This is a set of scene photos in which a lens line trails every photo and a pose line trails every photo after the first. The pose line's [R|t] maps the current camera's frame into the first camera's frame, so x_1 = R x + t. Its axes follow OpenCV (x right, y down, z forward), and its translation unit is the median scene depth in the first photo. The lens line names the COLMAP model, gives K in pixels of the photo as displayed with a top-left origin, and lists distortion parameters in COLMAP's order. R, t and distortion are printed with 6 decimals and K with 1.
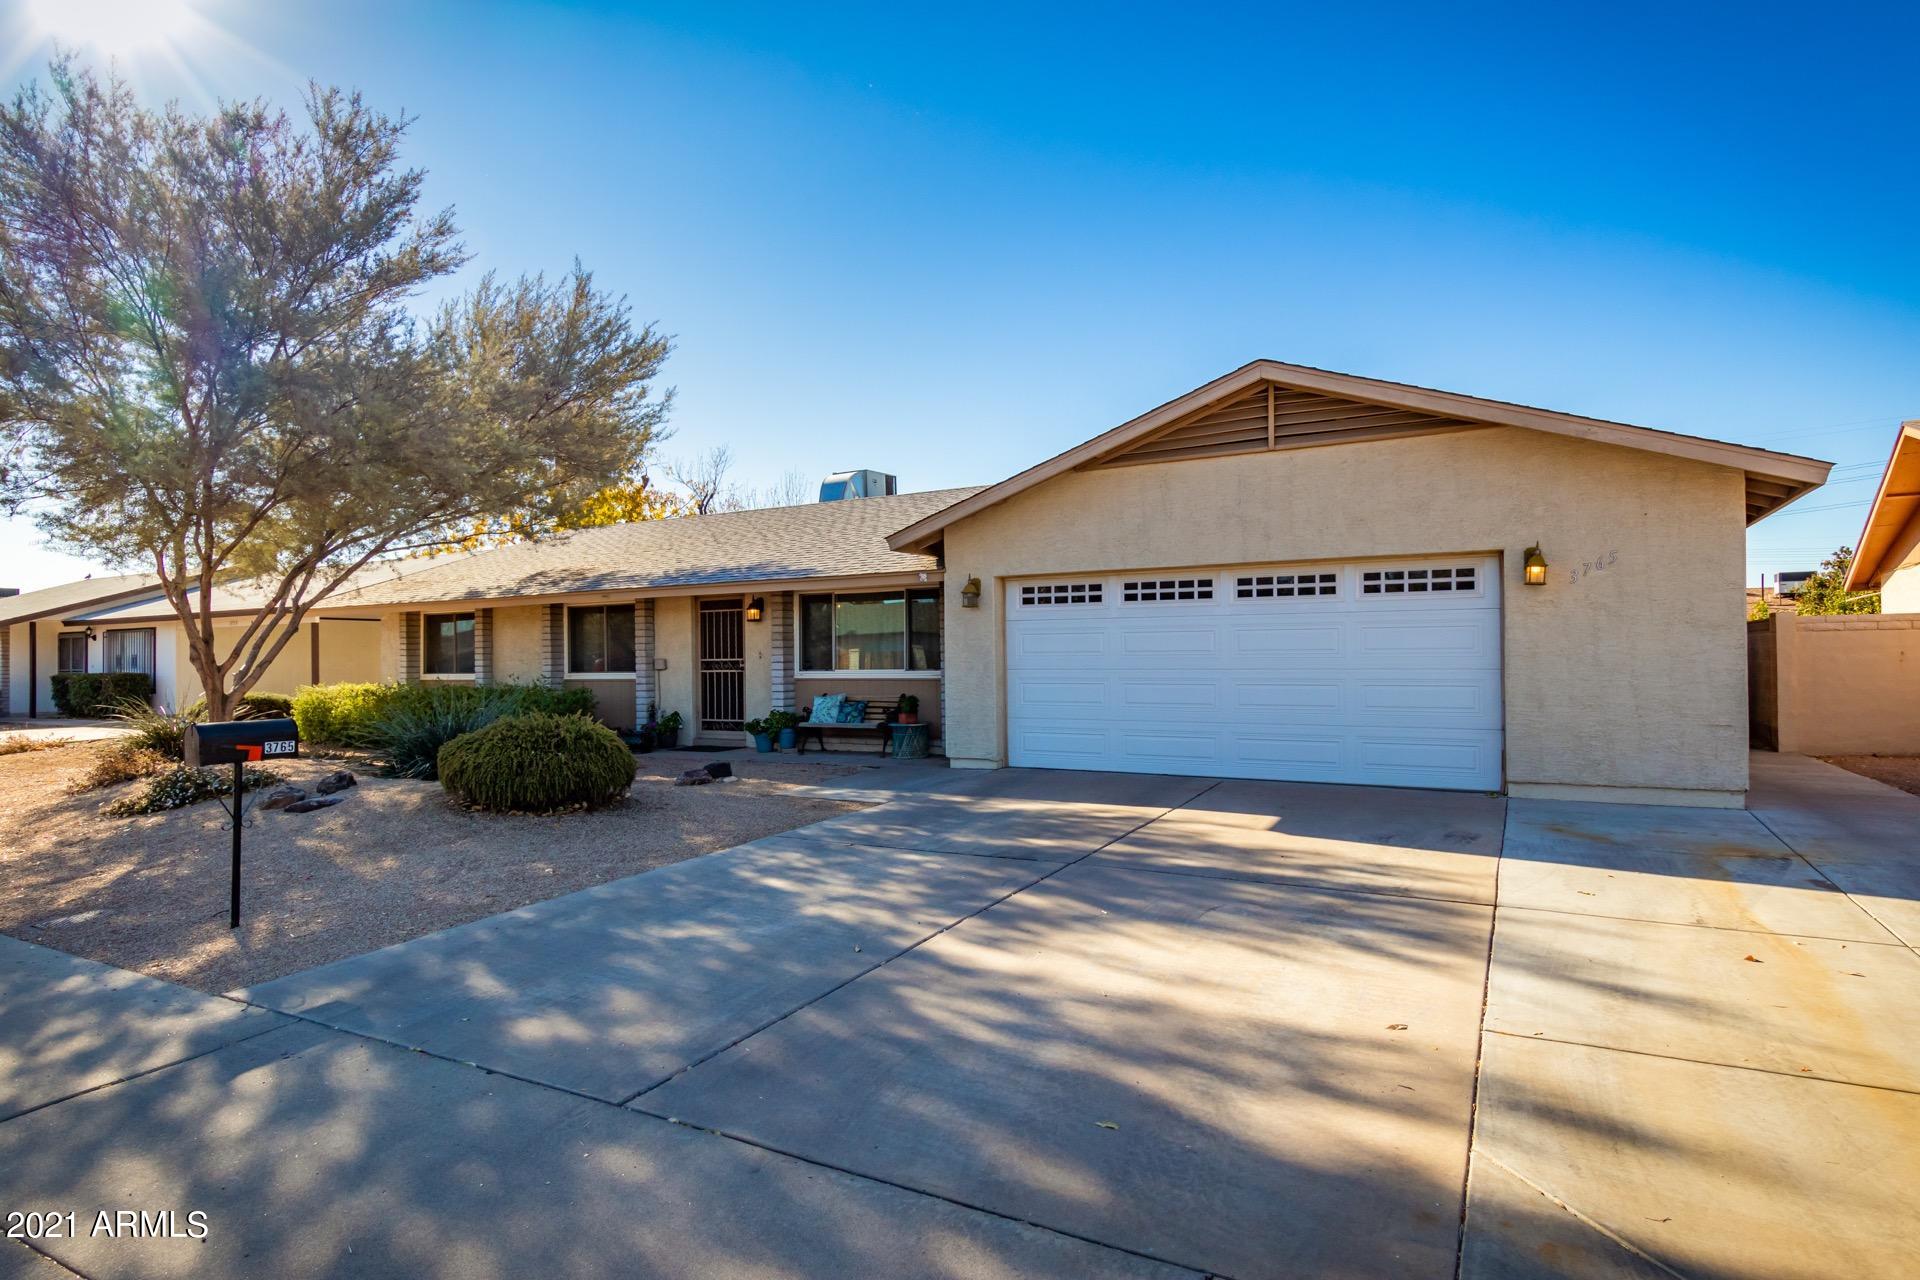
lens RADIAL K [[1043.8, 0, 950.9], [0, 1043.8, 645.7], [0, 0, 1]] dist [0.008240, -0.000737]
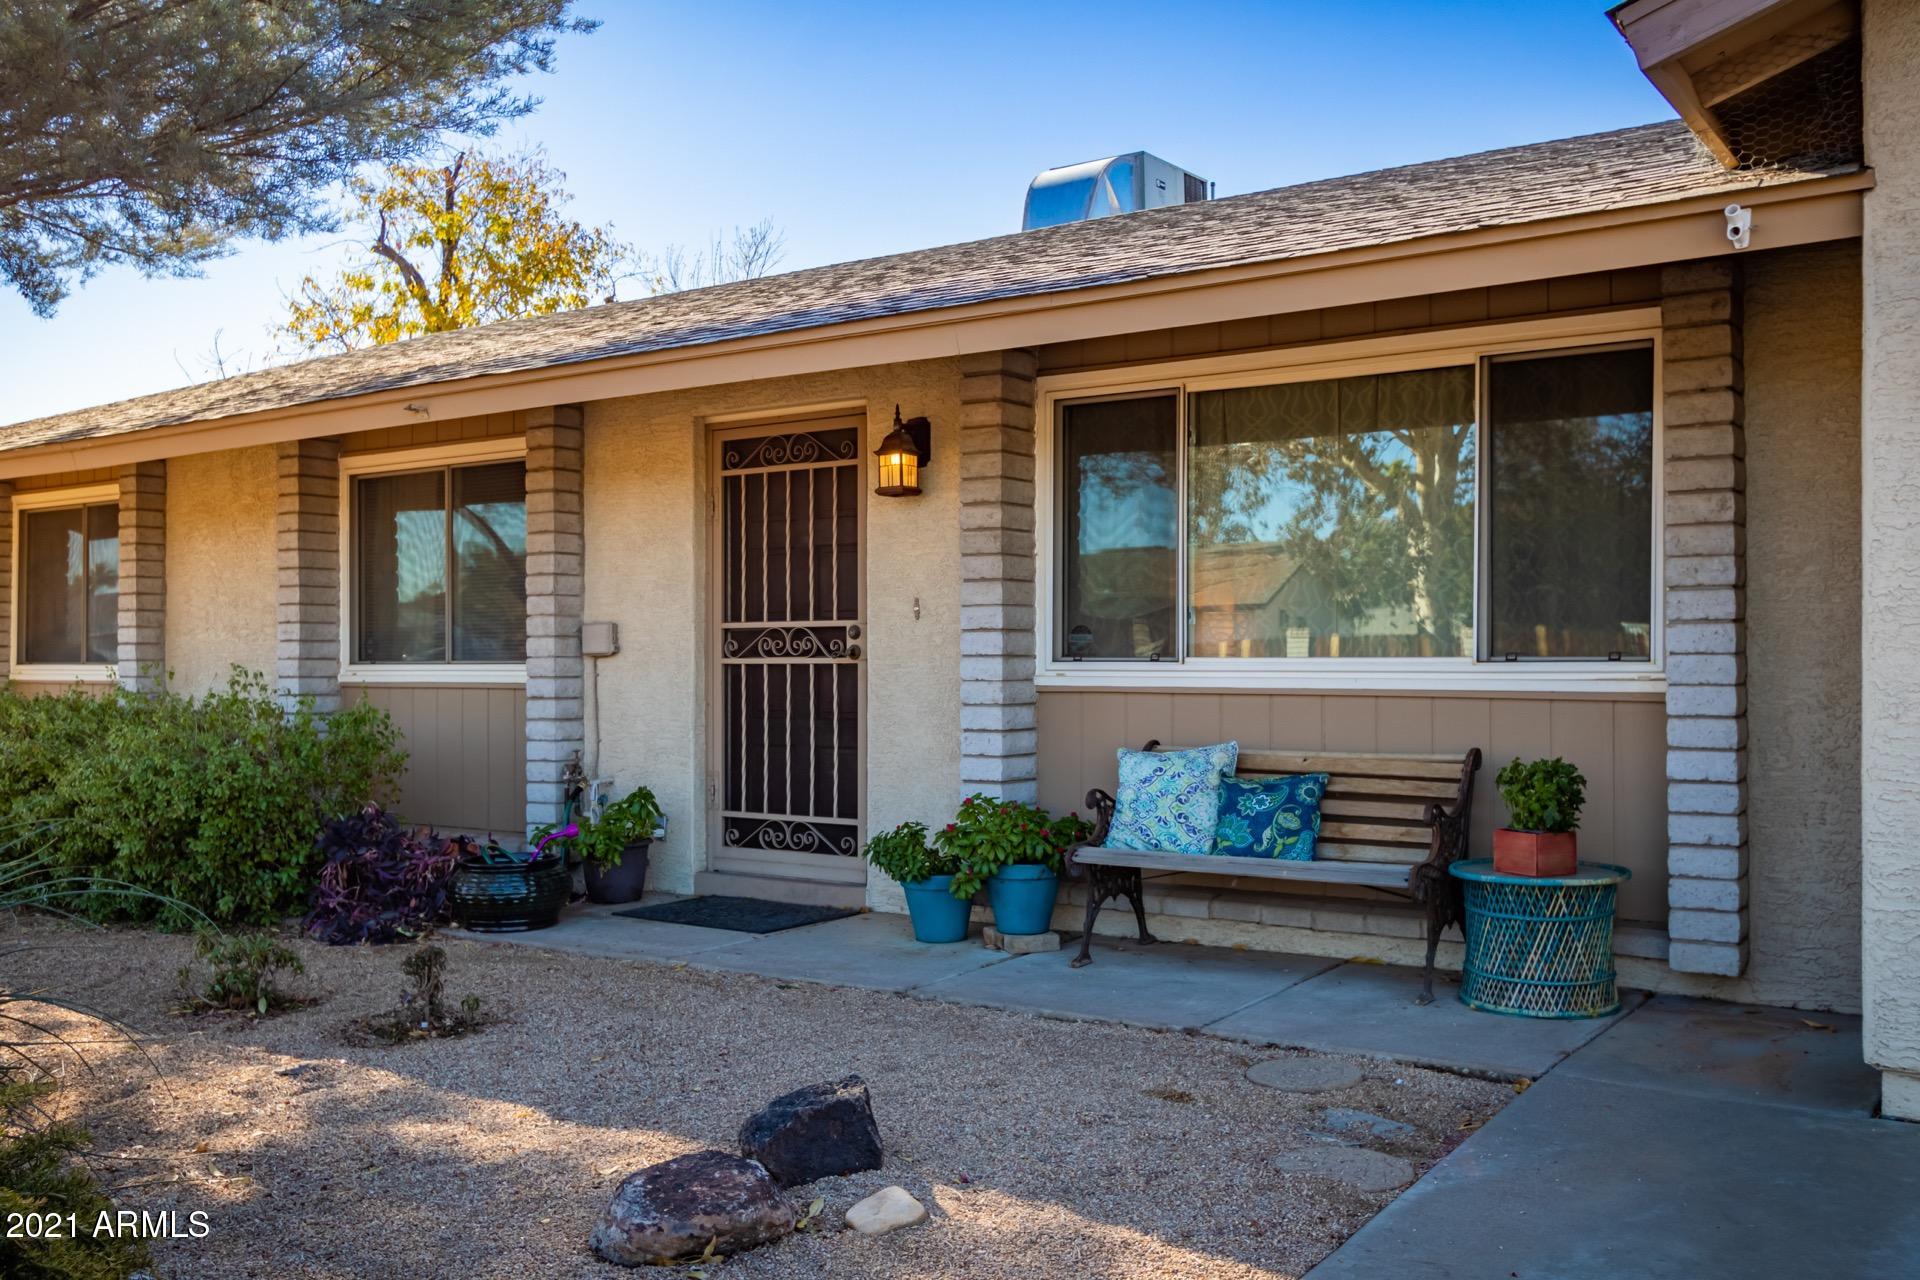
lens RADIAL K [[1709.4, 0, 958.3], [0, 1709.4, 646.3], [0, 0, 1]] dist [-0.002329, 0.004213]
pose [[0.995770, 0.009894, -0.091351, -0.130045], [-0.009456, 0.999942, 0.005220, 0.017959], [0.091397, -0.004334, 0.995805, 0.527466]]
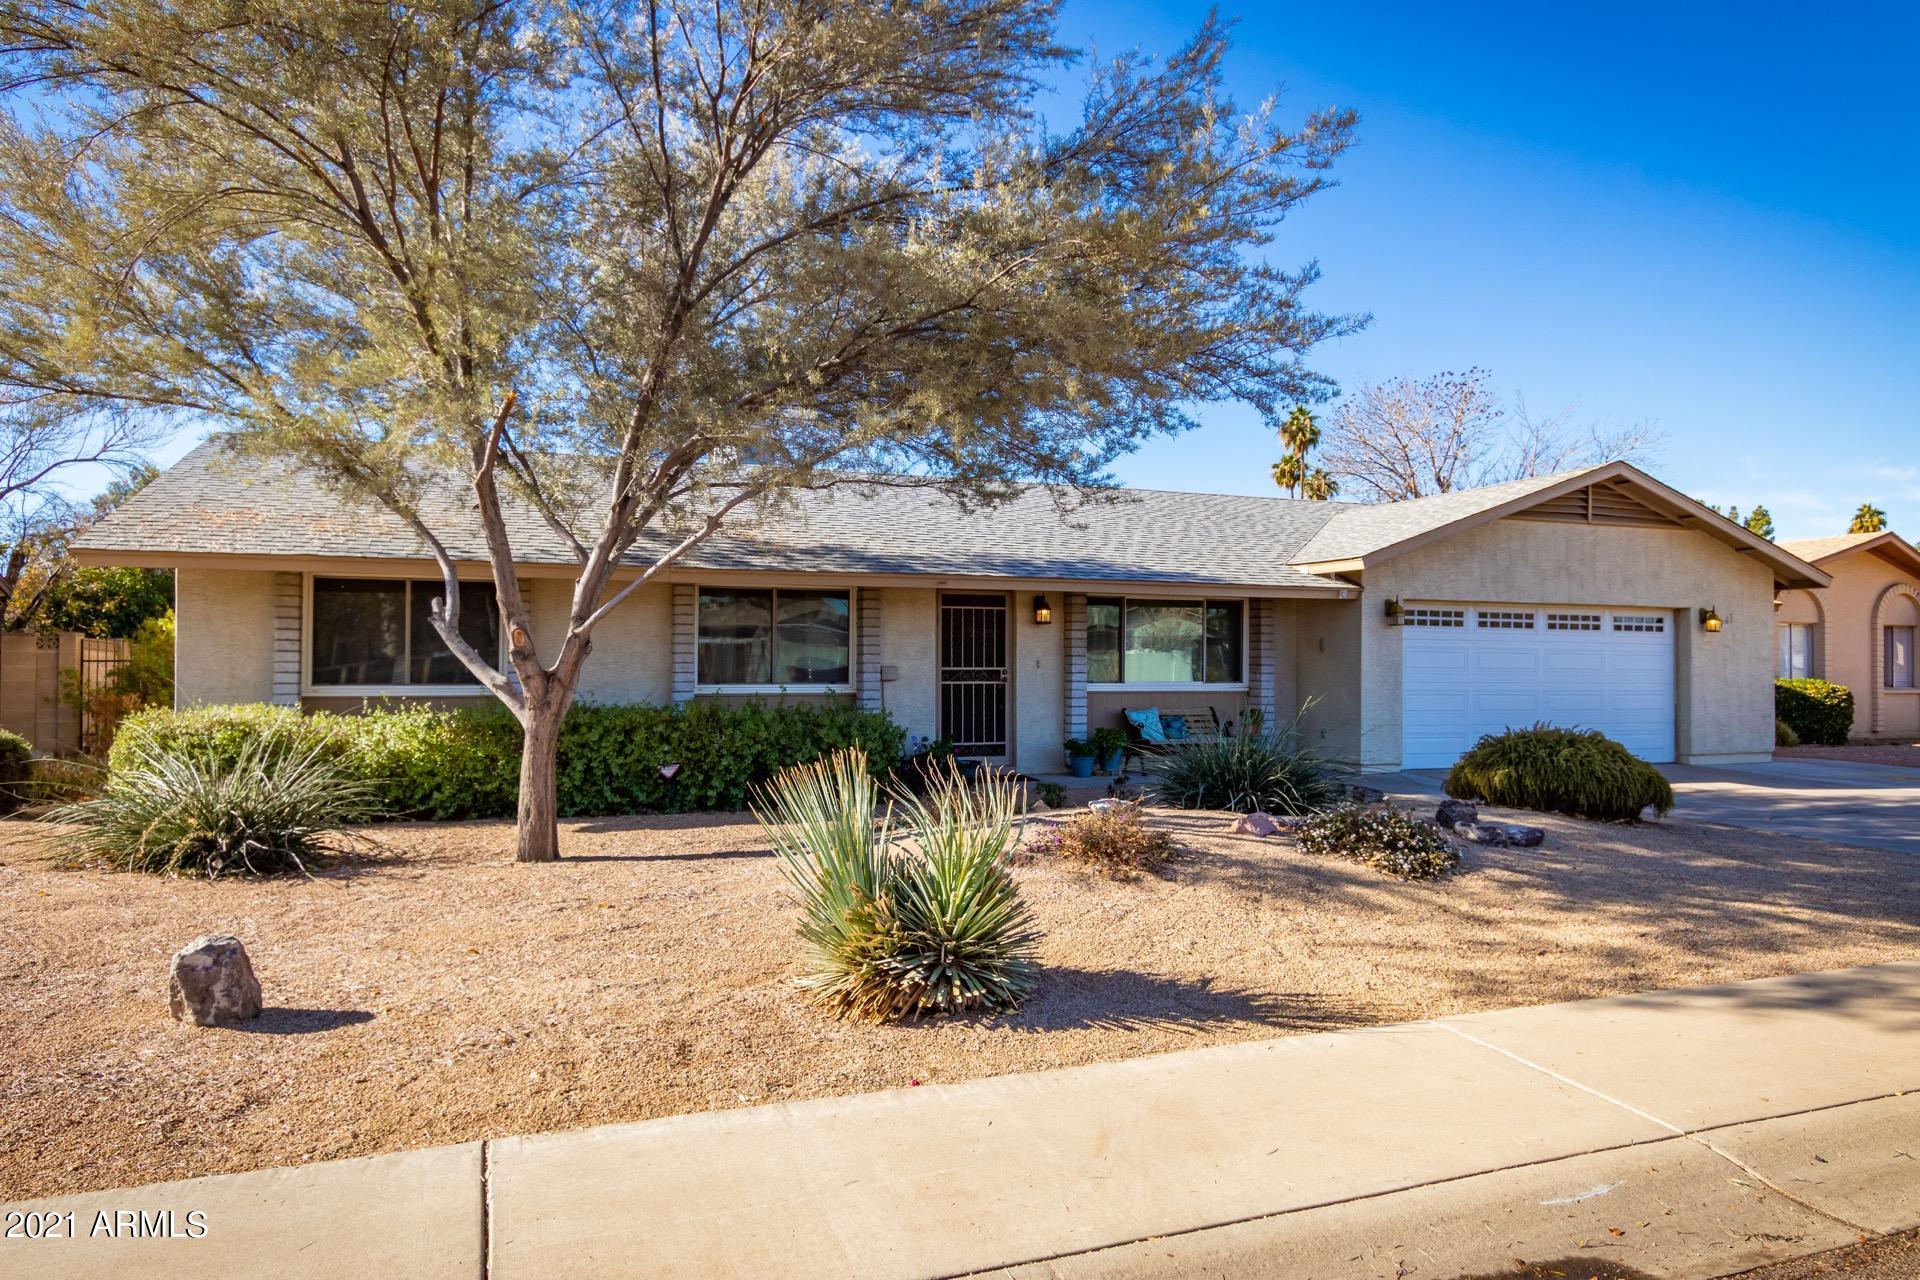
lens RADIAL K [[1185.7, 0, 959.3], [0, 1185.7, 643.1], [0, 0, 1]] dist [0.017457, -0.001151]
pose [[0.634716, 0.033654, 0.772013, -1.001432], [-0.018644, 0.999427, -0.028240, 0.020920], [-0.772521, 0.003531, 0.634980, 0.453027]]
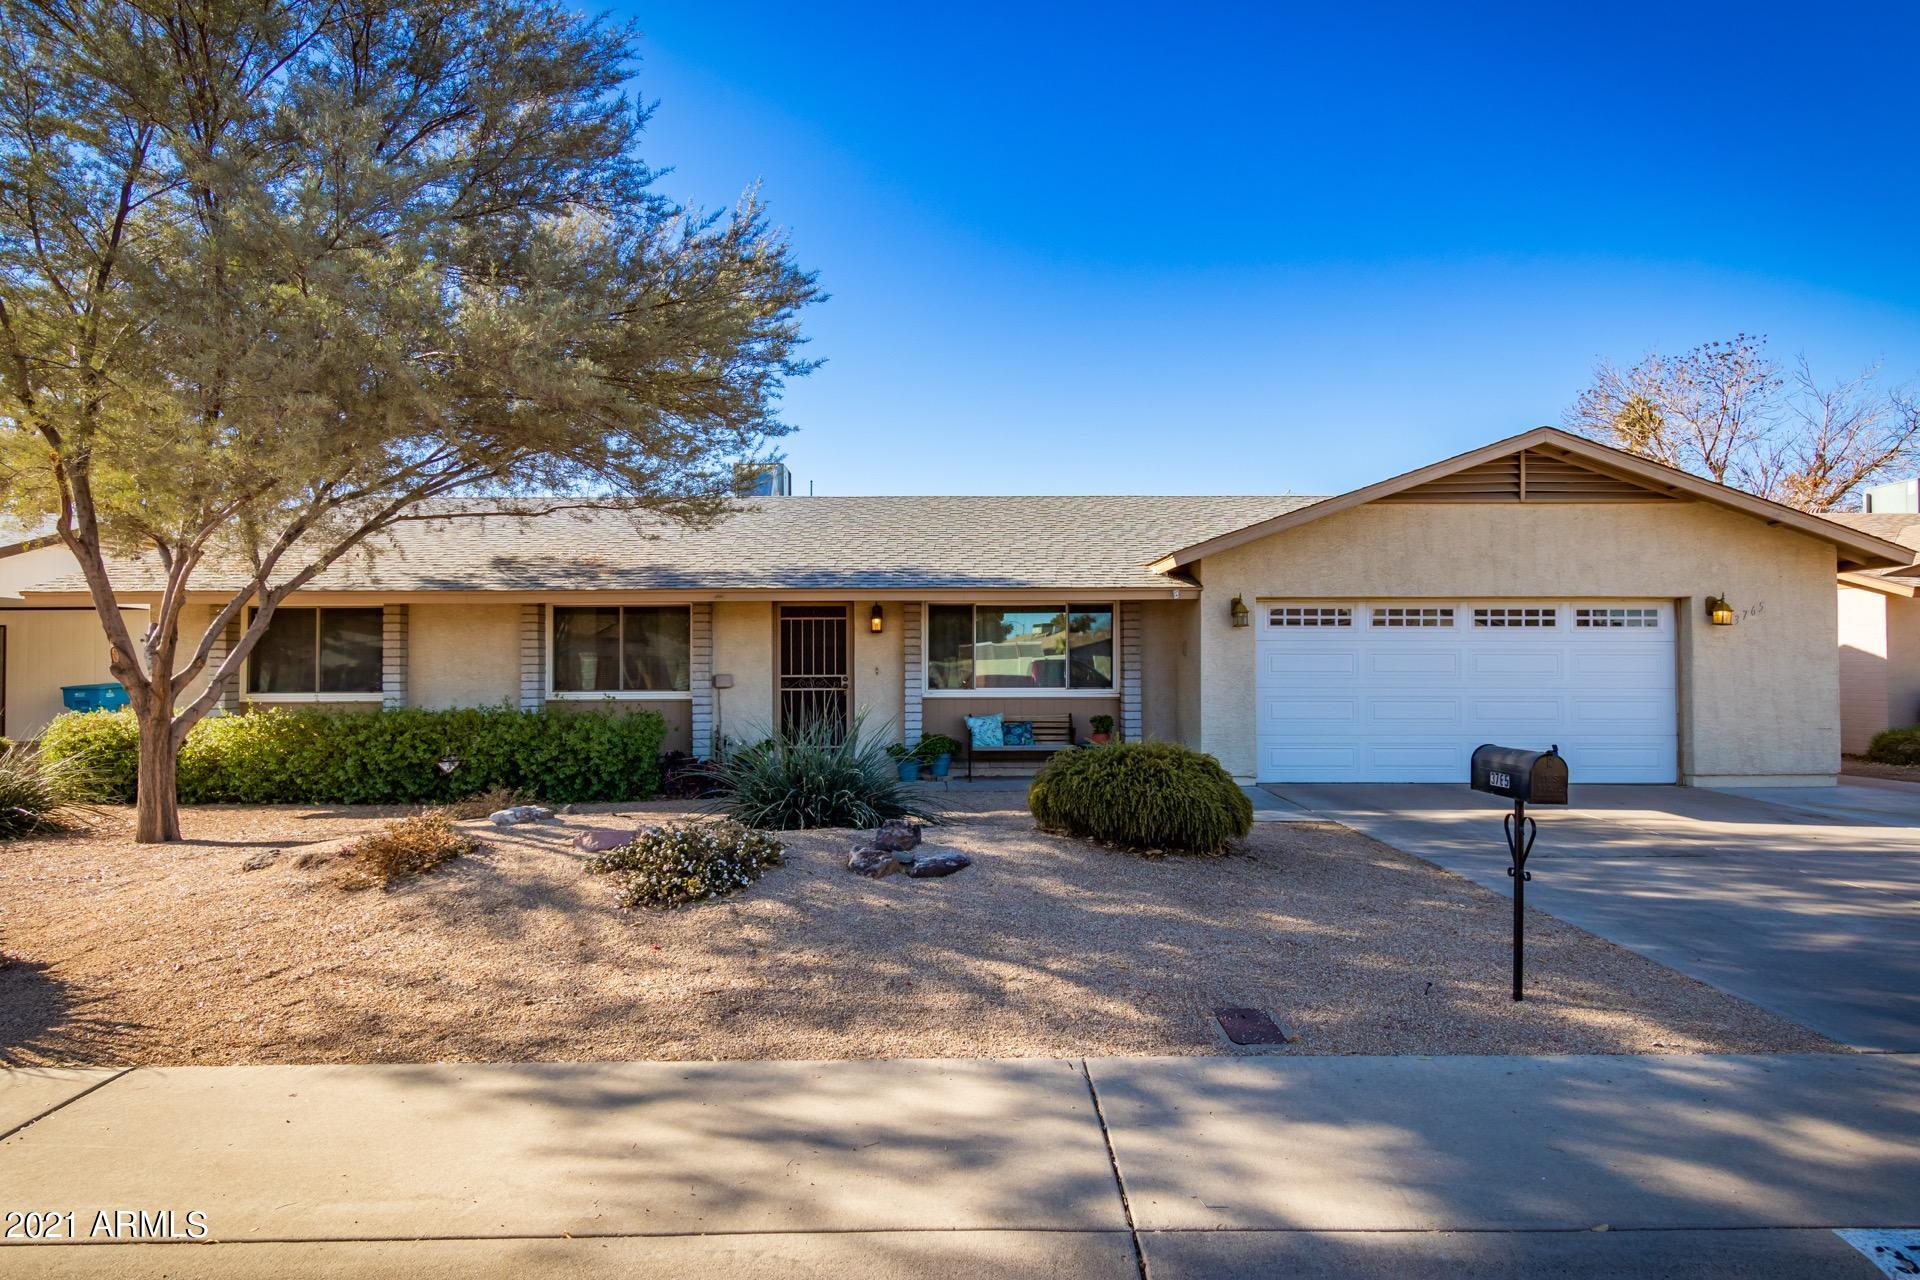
lens RADIAL K [[1043.8, 0, 952.6], [0, 1043.8, 643.6], [0, 0, 1]] dist [0.008240, -0.000737]
pose [[0.863782, 0.027242, 0.503129, -0.590459], [-0.013465, 0.999429, -0.030998, 0.012352], [-0.503686, 0.020000, 0.863655, 0.214513]]
